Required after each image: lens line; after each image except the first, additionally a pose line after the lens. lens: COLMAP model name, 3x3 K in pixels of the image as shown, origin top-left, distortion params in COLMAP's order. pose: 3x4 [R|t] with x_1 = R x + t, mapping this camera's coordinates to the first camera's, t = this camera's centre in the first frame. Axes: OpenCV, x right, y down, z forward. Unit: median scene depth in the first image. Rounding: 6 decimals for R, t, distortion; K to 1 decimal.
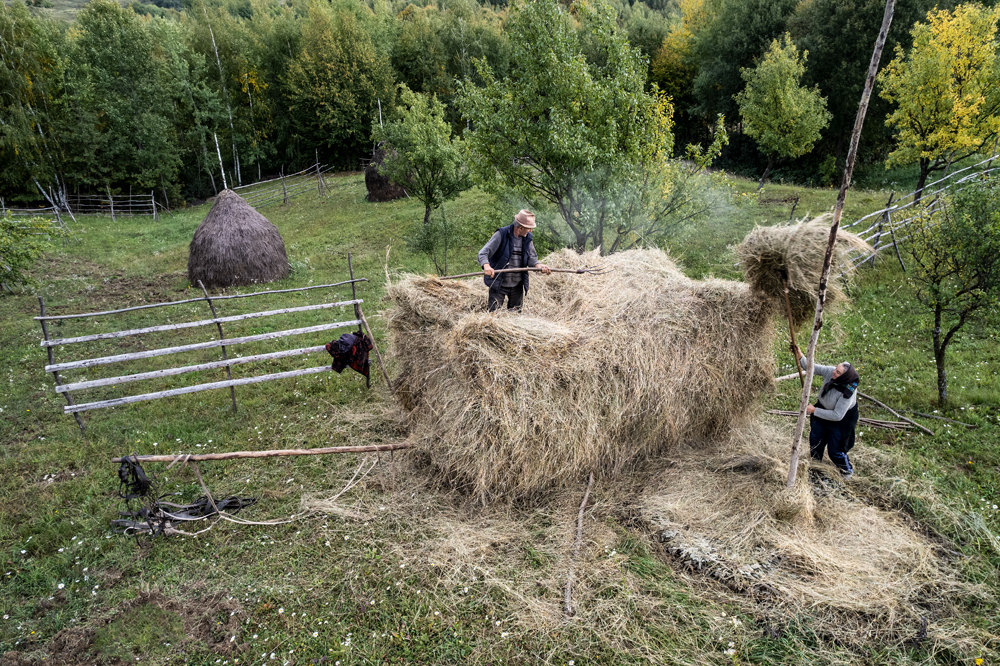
lens RADIAL K [[635.9, 0, 500.0], [0, 635.9, 333.0], [0, 0, 1]] dist [-0.060287, 0.046745]
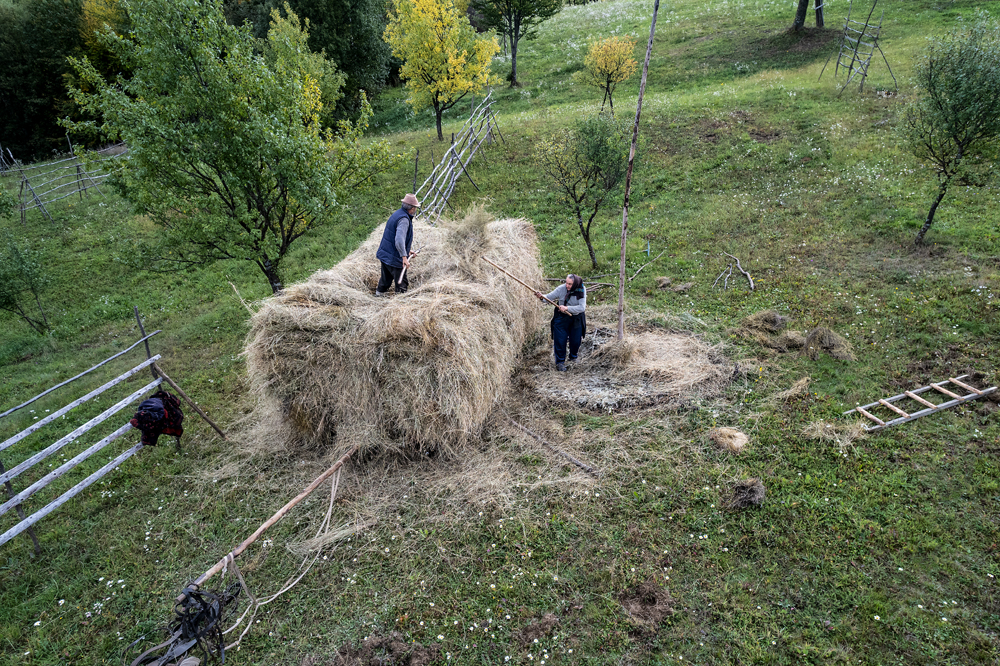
lens RADIAL K [[635.9, 0, 500.0], [0, 635.9, 333.0], [0, 0, 1]] dist [-0.060287, 0.046745]
pose [[0.675154, -0.361146, 0.643227, -0.469941], [0.323385, 0.928612, 0.181941, -0.089882], [-0.663015, 0.085171, 0.743745, 0.042197]]
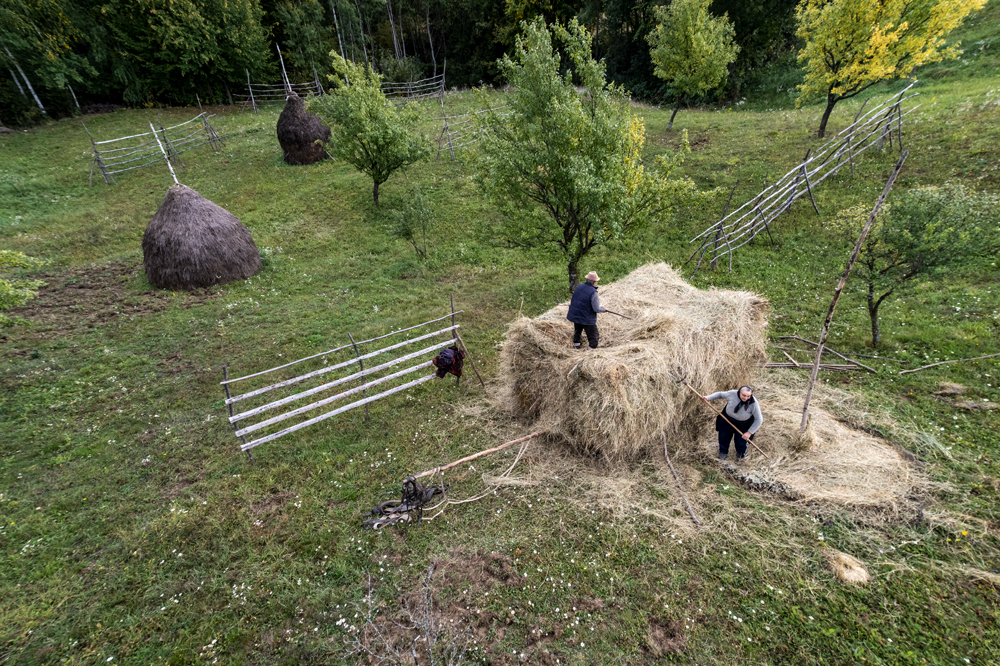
lens RADIAL K [[634.9, 0, 502.4], [0, 634.9, 331.4], [0, 0, 1]] dist [0.248207, 0.369668]
pose [[0.974161, -0.135936, 0.180363, -0.394453], [0.110856, 0.983560, 0.142548, -0.234423], [-0.196776, -0.118871, 0.973216, -0.366546]]
